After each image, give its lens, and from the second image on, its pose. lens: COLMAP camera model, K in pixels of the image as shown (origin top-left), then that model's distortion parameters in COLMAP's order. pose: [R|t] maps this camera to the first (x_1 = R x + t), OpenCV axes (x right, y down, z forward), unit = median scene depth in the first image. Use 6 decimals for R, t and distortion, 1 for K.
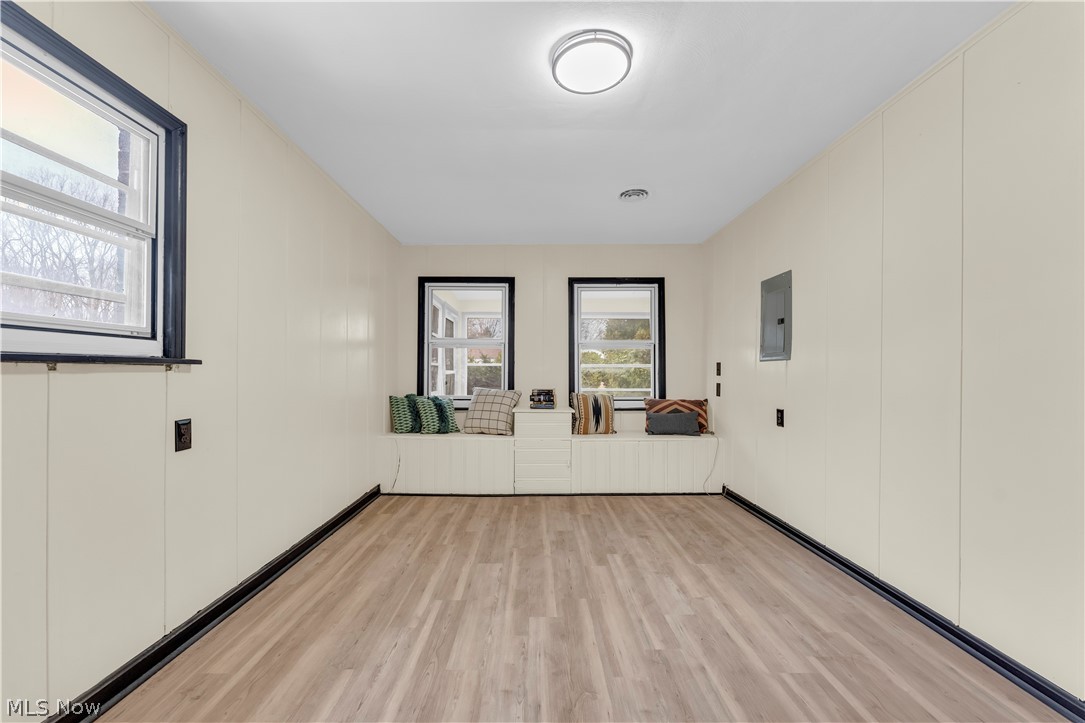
lens RADIAL K [[454.3, 0, 542.0], [0, 454.3, 368.2], [0, 0, 1]] dist [-0.000613, -0.000066]
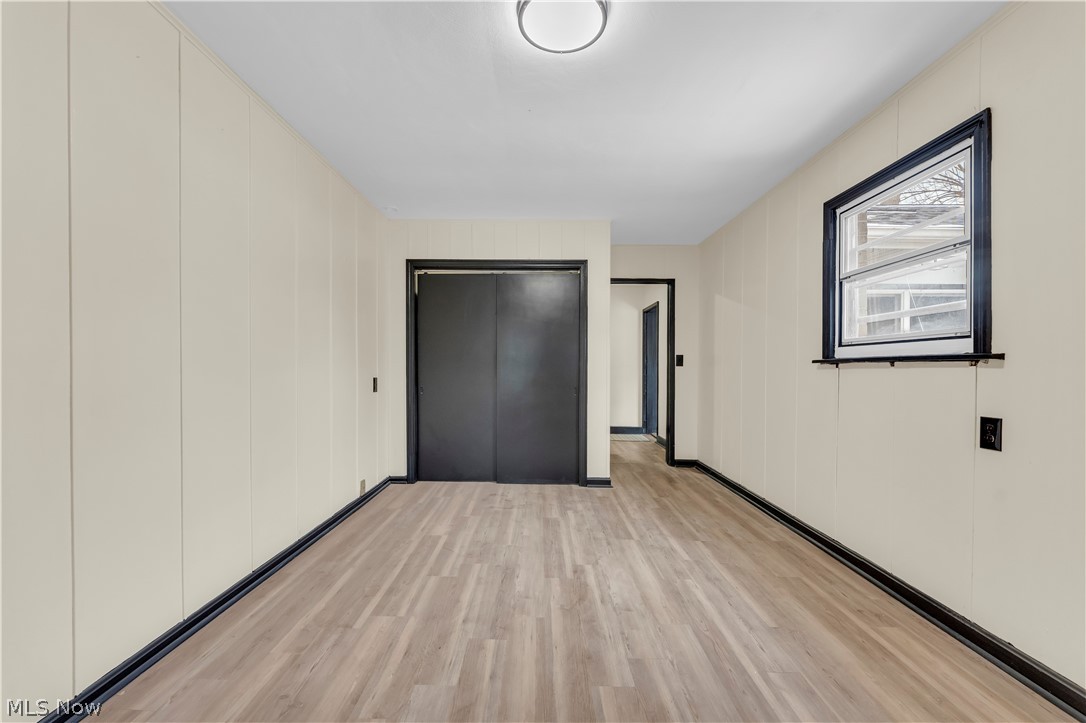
lens RADIAL K [[454.7, 0, 543.2], [0, 454.7, 366.8], [0, 0, 1]] dist [-0.000613, -0.000066]
pose [[-0.999906, -0.009330, 0.010068, 0.140628], [-0.009419, 0.999917, -0.008825, 0.024726], [-0.009985, -0.008919, -0.999910, 2.014397]]
